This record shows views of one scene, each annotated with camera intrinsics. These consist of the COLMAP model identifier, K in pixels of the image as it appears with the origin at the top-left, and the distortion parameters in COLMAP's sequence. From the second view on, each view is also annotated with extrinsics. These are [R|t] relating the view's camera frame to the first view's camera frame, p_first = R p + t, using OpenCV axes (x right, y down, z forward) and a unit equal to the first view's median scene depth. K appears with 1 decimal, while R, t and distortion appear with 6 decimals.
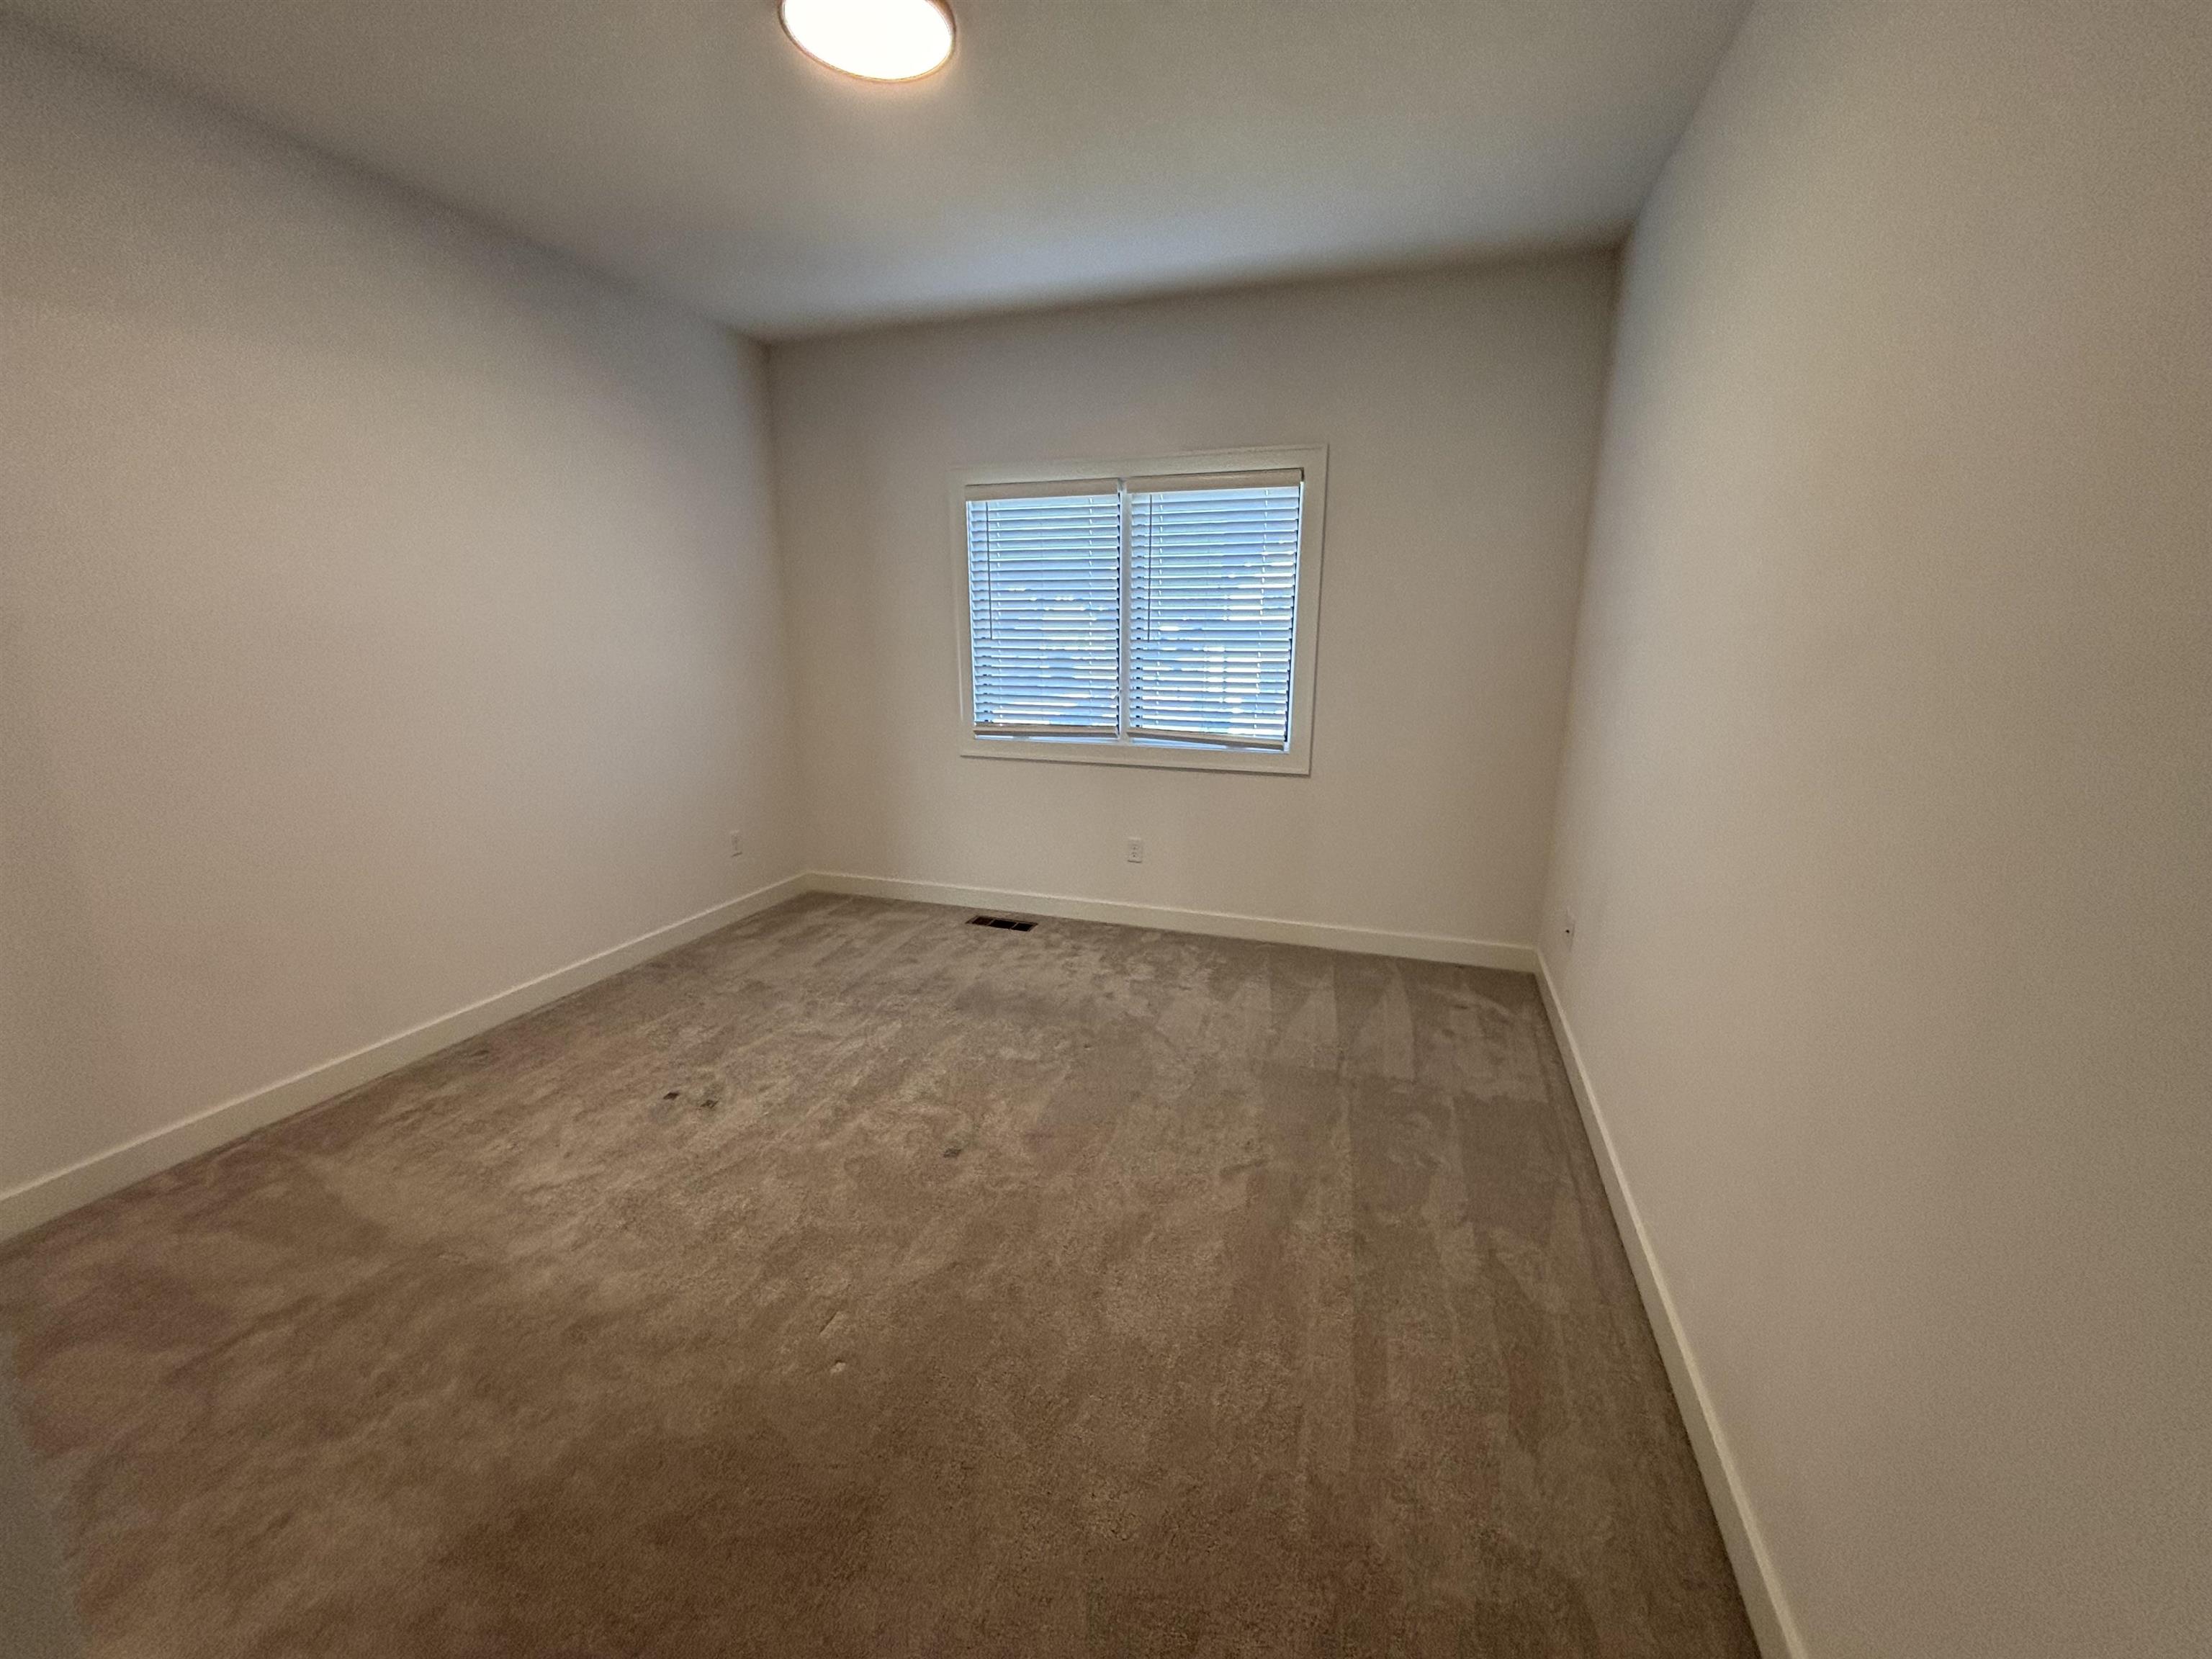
lens RADIAL K [[902.3, 0, 1092.9], [0, 902.3, 838.8], [0, 0, 1]] dist [0.004304, 0.002501]
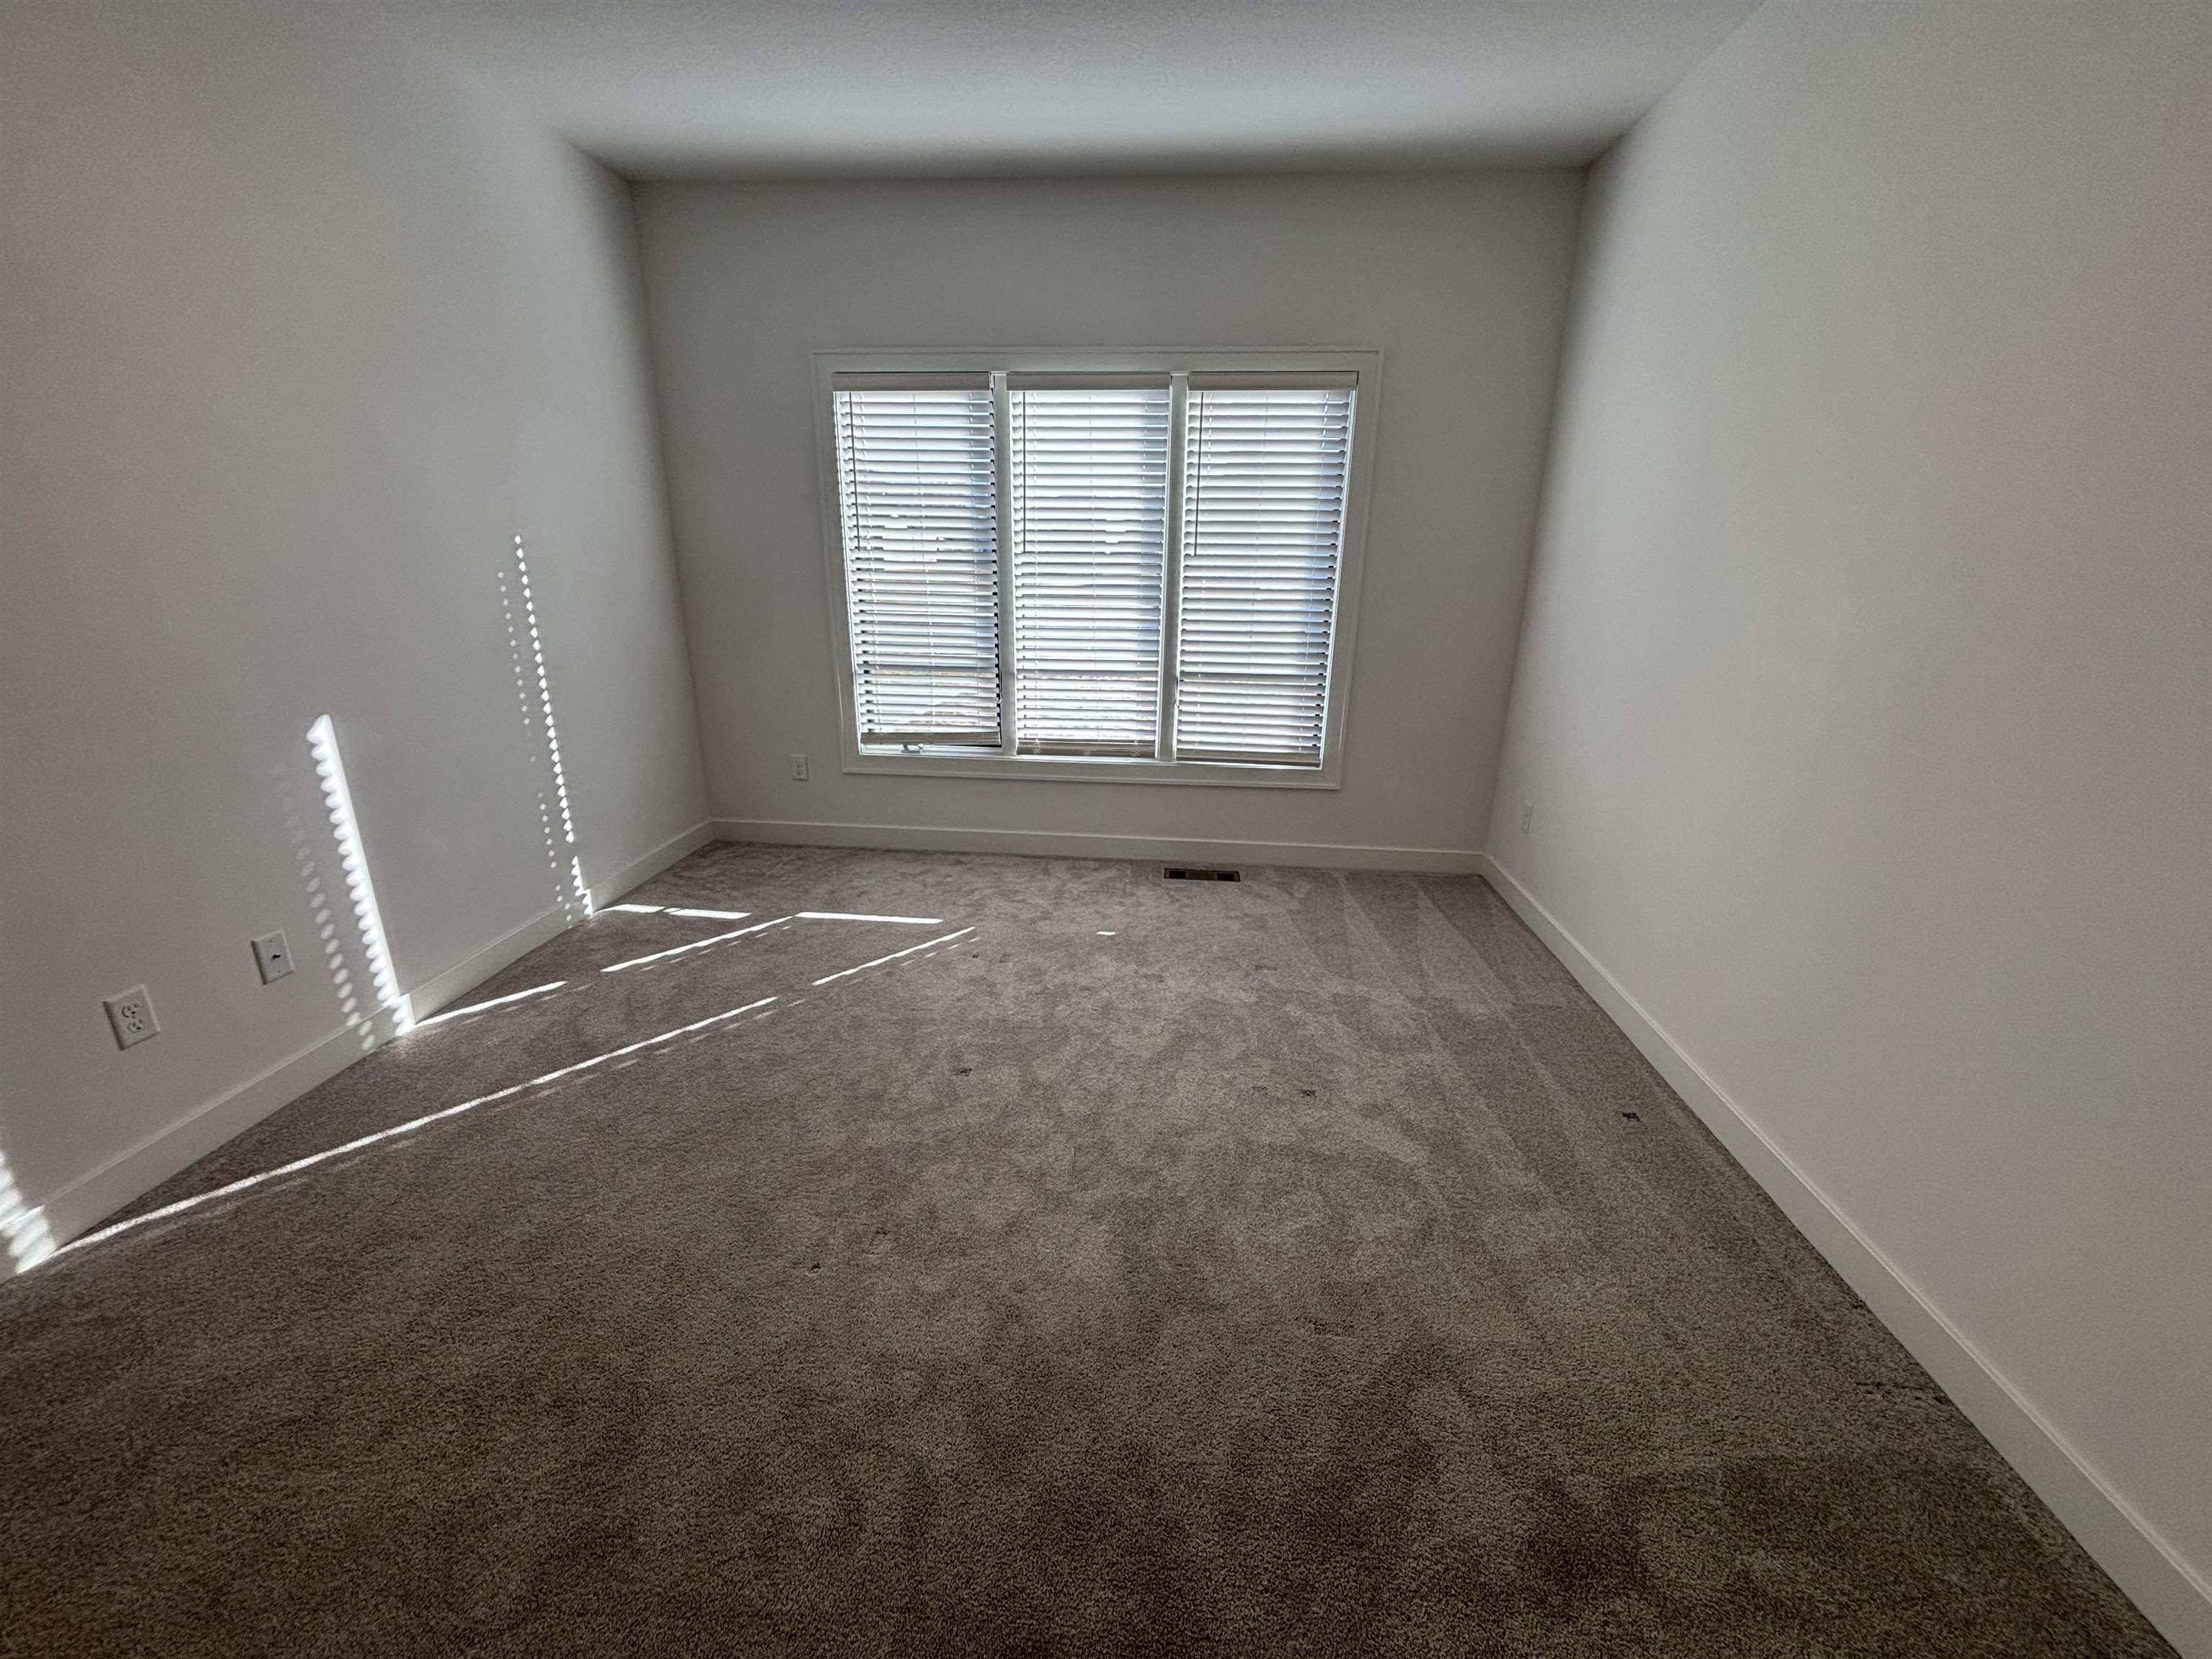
lens RADIAL K [[902.3, 0, 1116.8], [0, 902.3, 838.4], [0, 0, 1]] dist [0.004304, 0.002501]
pose [[0.968480, -0.068152, 0.239588, -0.268779], [0.046354, 0.994352, 0.095475, -0.022809], [-0.244741, -0.081360, 0.966169, 0.095690]]
